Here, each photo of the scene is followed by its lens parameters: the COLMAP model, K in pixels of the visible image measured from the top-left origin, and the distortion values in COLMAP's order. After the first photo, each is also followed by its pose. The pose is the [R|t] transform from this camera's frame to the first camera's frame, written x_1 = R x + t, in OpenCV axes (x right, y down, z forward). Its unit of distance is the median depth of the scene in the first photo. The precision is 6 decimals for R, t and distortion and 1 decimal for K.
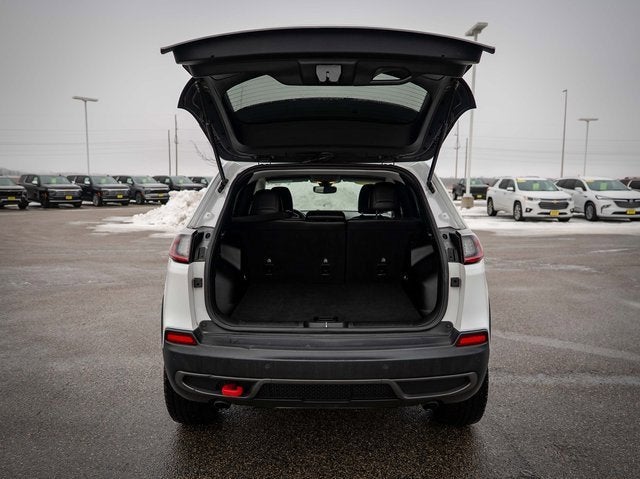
lens RADIAL K [[487.6, 0, 320.0], [0, 487.6, 239.5], [0, 0, 1]] dist [-0.000068, 0.001787]
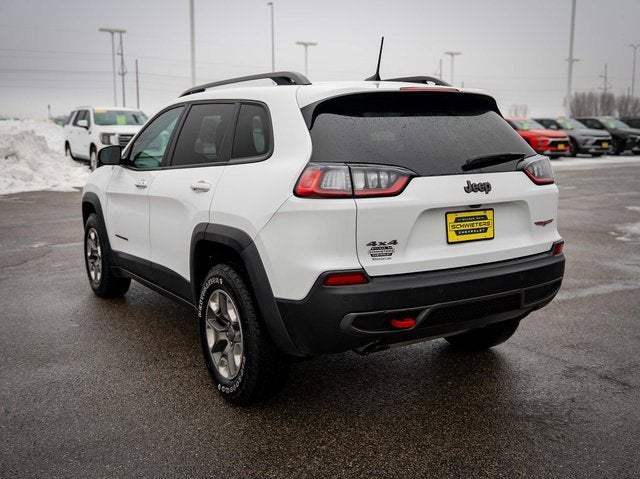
lens RADIAL K [[706.2, 0, 320.0], [0, 706.2, 239.5], [0, 0, 1]] dist [0.011362, 0.005497]
pose [[0.849375, -0.094426, 0.519274, -0.427239], [0.071435, 0.995380, 0.064157, 0.015249], [-0.522933, -0.017399, 0.852196, -0.051608]]
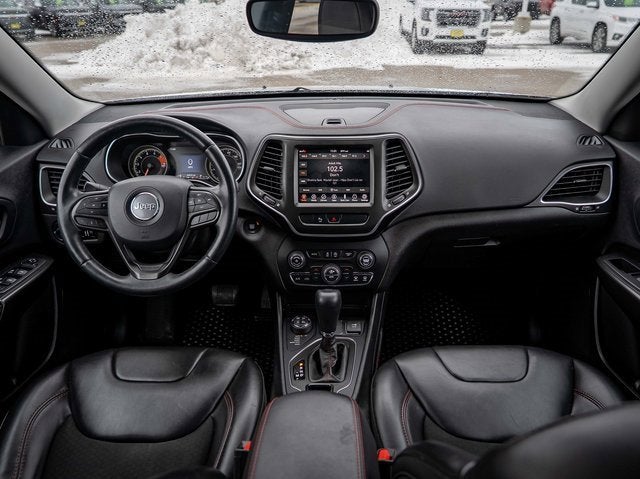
lens RADIAL K [[465.9, 0, 320.0], [0, 465.9, 239.5], [0, 0, 1]] dist [-0.004001, -0.003980]
pose [[0.999770, -0.006688, -0.020387, -0.000655], [0.013412, 0.936458, 0.350523, -0.076818], [0.016747, -0.350716, 0.936332, 0.729585]]
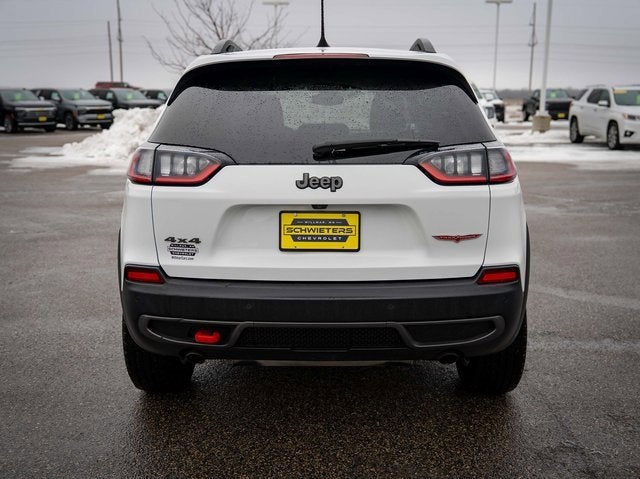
lens RADIAL K [[706.2, 0, 320.0], [0, 706.2, 239.5], [0, 0, 1]] dist [0.011362, 0.005497]
pose [[0.999853, -0.003469, -0.016772, 0.013511], [0.004810, 0.996732, 0.080632, 0.019142], [0.016437, -0.080701, 0.996603, -0.075885]]
